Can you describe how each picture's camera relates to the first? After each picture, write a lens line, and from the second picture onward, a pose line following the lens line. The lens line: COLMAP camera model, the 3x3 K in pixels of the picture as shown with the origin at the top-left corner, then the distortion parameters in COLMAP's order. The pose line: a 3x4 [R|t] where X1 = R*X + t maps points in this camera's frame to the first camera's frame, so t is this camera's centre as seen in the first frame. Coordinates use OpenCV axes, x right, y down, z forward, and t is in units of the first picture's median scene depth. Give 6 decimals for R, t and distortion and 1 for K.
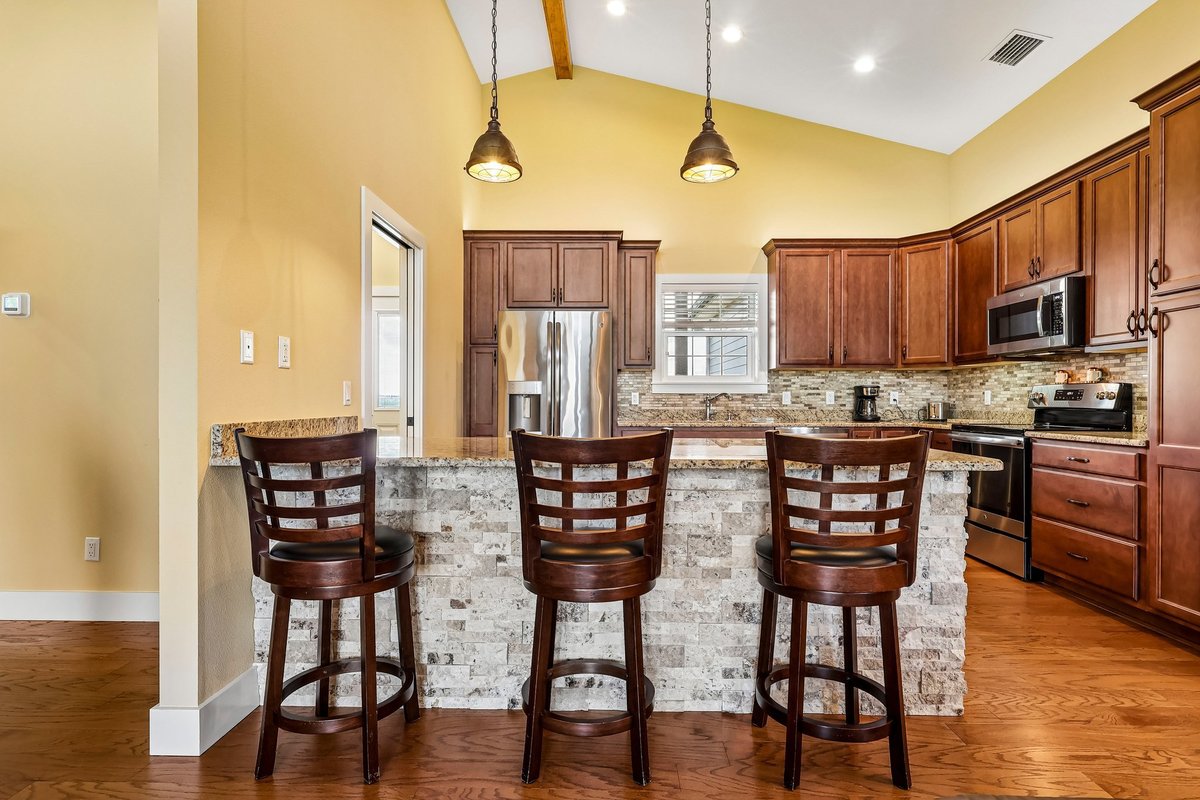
lens RADIAL K [[601.0, 0, 601.8], [0, 601.0, 402.1], [0, 0, 1]] dist [-0.005850, 0.002527]
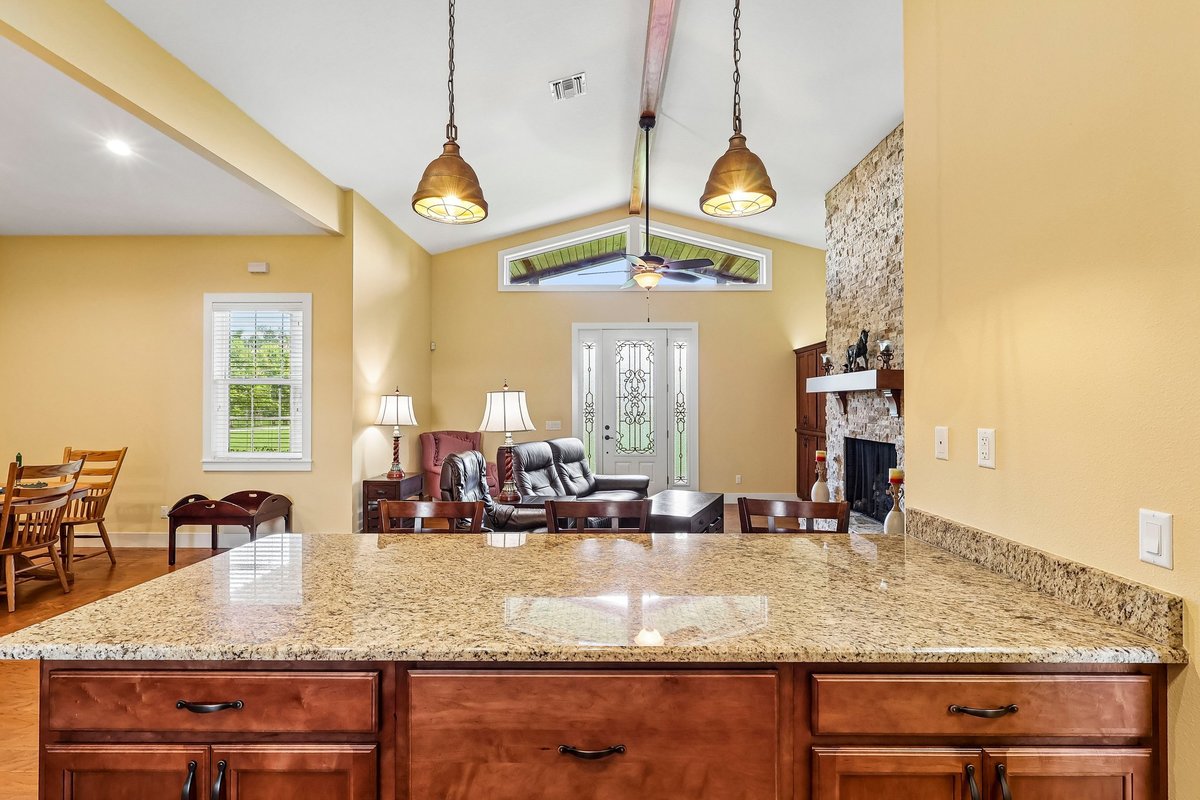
lens RADIAL K [[554.4, 0, 598.8], [0, 554.4, 400.4], [0, 0, 1]] dist [-0.002336, 0.000417]
pose [[-0.999994, -0.001278, -0.003127, -0.005631], [-0.001259, 0.999982, -0.005803, -0.076571], [0.003134, -0.005799, -0.999978, 0.946730]]
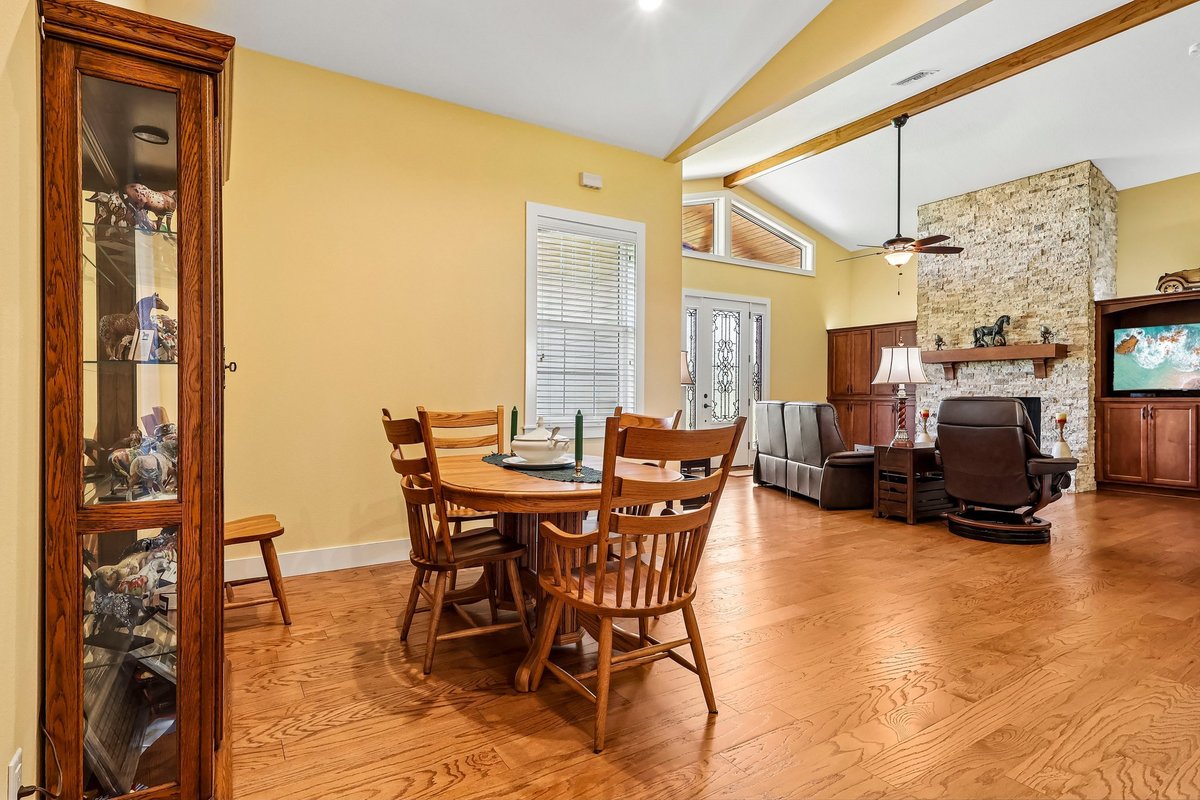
lens RADIAL K [[601.0, 0, 597.8], [0, 601.0, 402.9], [0, 0, 1]] dist [-0.005850, 0.002527]
pose [[-0.841161, 0.005194, -0.540760, 1.350033], [-0.003203, 0.999888, 0.014586, -0.002128], [0.540775, 0.014001, -0.841051, 0.598004]]
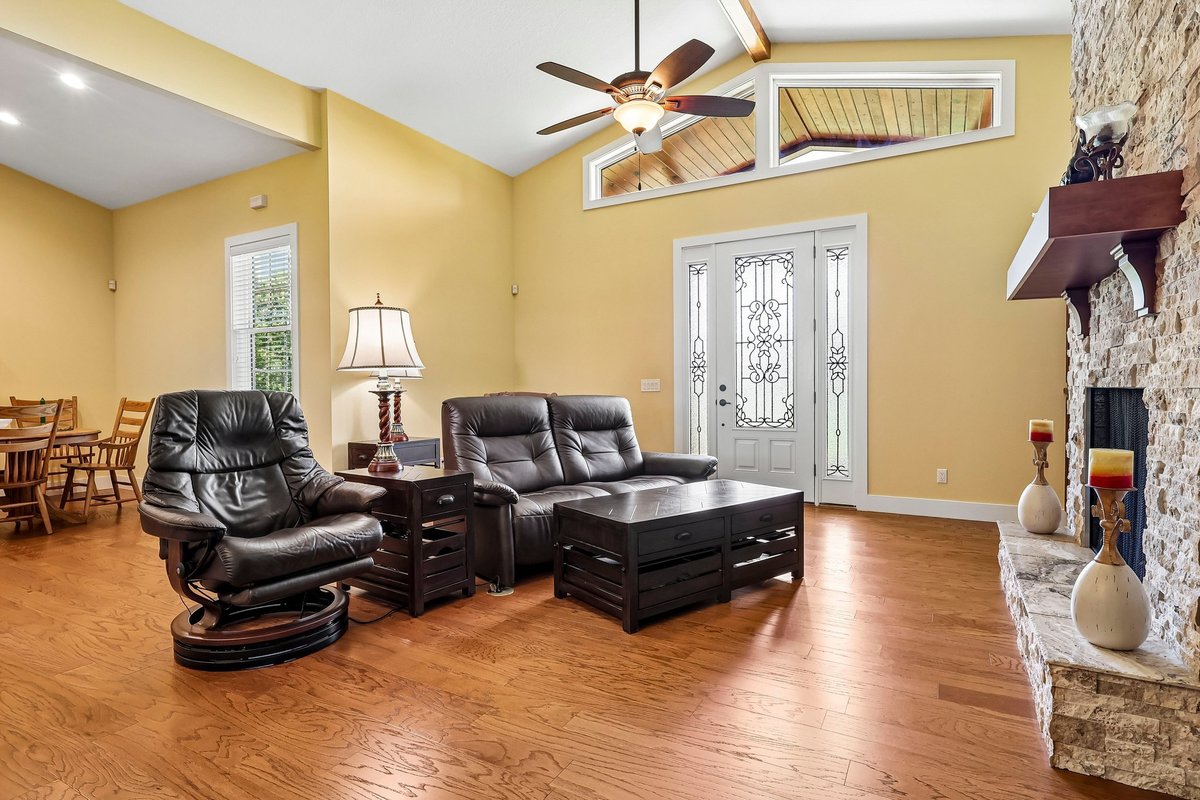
lens RADIAL K [[601.0, 0, 604.5], [0, 601.0, 402.8], [0, 0, 1]] dist [-0.005850, 0.002527]
pose [[-0.879918, -0.007957, 0.475059, -0.451475], [0.005781, 0.999606, 0.027451, -0.001994], [-0.475091, 0.026901, -0.879526, 0.434512]]
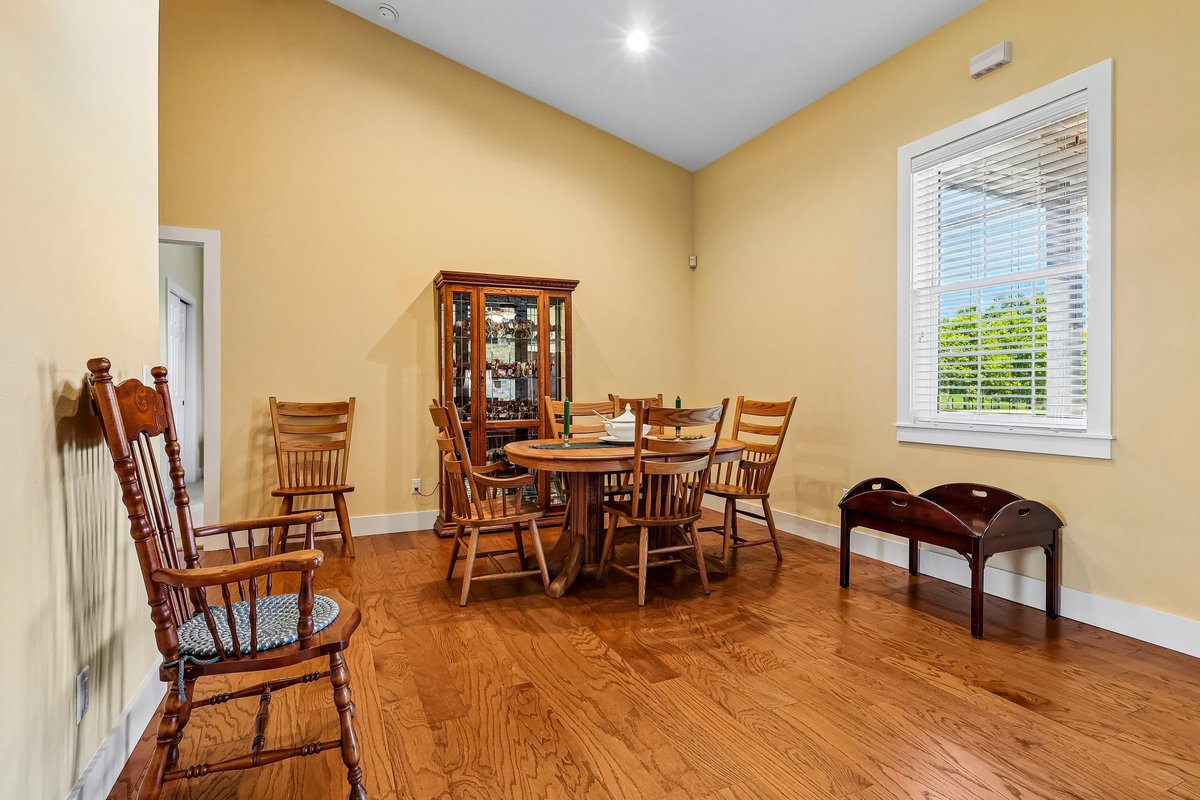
lens RADIAL K [[601.0, 0, 587.1], [0, 601.0, 400.3], [0, 0, 1]] dist [-0.005850, 0.002527]
pose [[-0.410704, -0.013528, 0.911668, 0.312065], [0.006919, 0.999815, 0.017954, 0.003441], [-0.911742, 0.013682, -0.410534, 0.412100]]
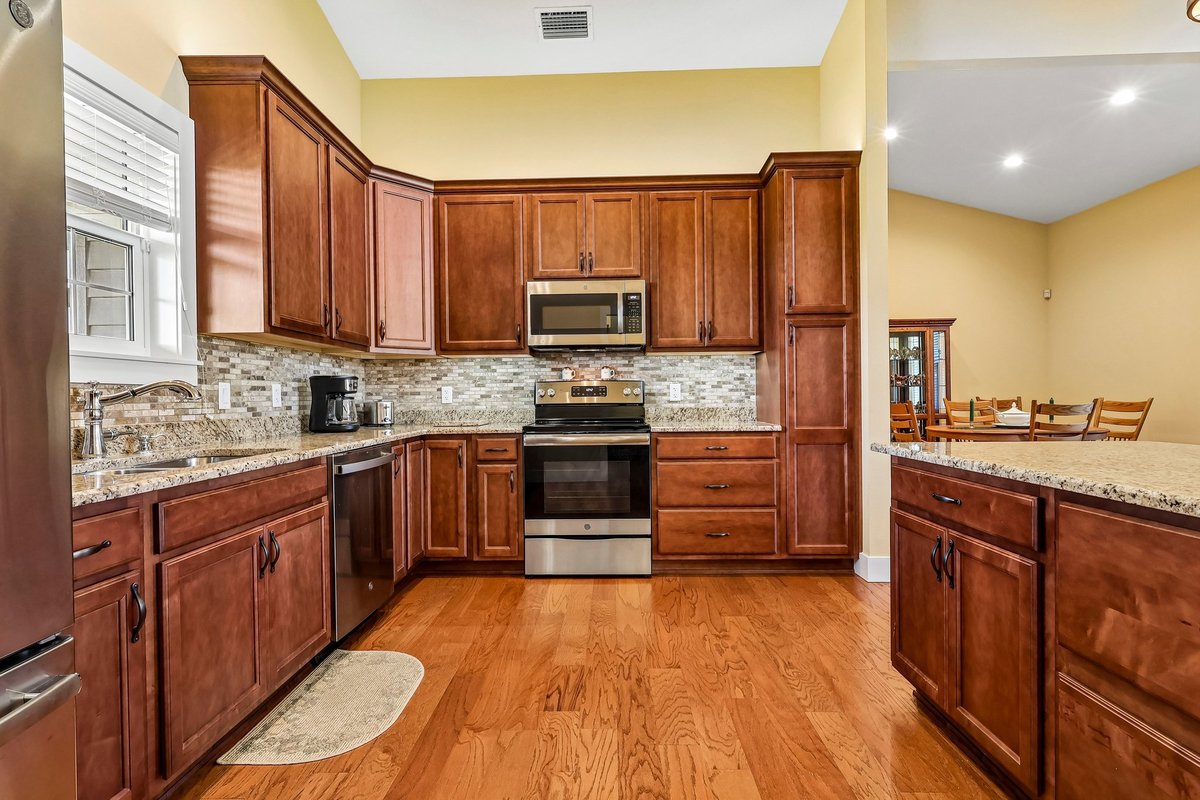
lens RADIAL K [[577.8, 0, 603.2], [0, 577.8, 397.9], [0, 0, 1]] dist [0.005580, -0.000314]
pose [[0.000266, -0.002583, 0.999997, -0.212184], [0.013838, 0.999901, 0.002580, -0.002424], [-0.999904, 0.013837, 0.000302, 0.908067]]
